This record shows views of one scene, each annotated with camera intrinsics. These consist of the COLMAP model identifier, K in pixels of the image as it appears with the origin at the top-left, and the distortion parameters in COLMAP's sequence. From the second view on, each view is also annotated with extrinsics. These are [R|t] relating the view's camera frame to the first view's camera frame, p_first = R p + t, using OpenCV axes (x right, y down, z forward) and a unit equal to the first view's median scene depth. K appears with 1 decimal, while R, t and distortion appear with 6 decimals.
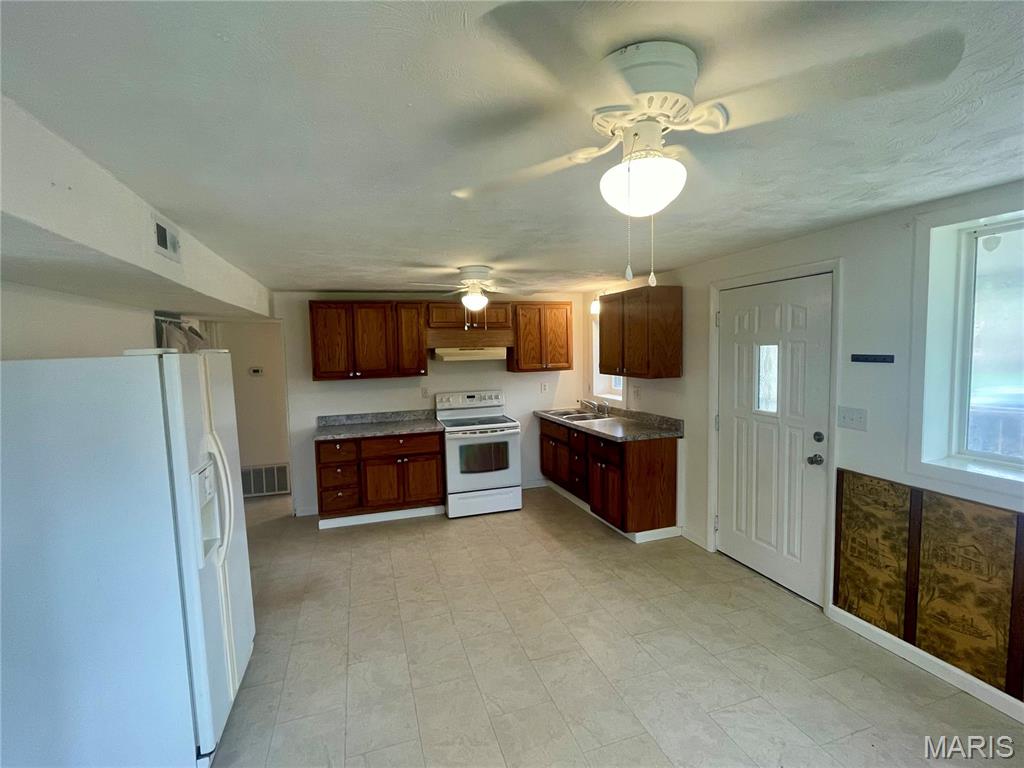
lens RADIAL K [[477.3, 0, 511.4], [0, 477.3, 386.2], [0, 0, 1]] dist [0.000876, 0.000024]
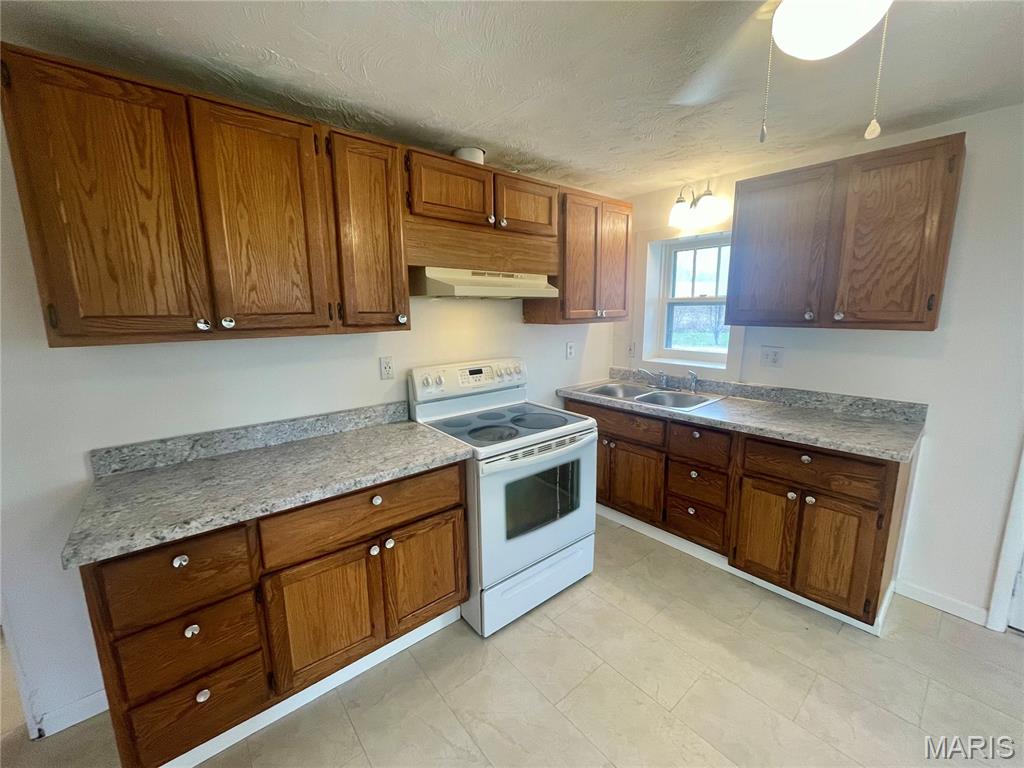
lens RADIAL K [[411.1, 0, 513.5], [0, 411.1, 384.0], [0, 0, 1]] dist [-0.003803, -0.000610]
pose [[0.923630, -0.052116, 0.379725, -0.239834], [0.016159, 0.995127, 0.097273, -0.007967], [-0.382944, -0.083708, 0.919971, 0.632333]]
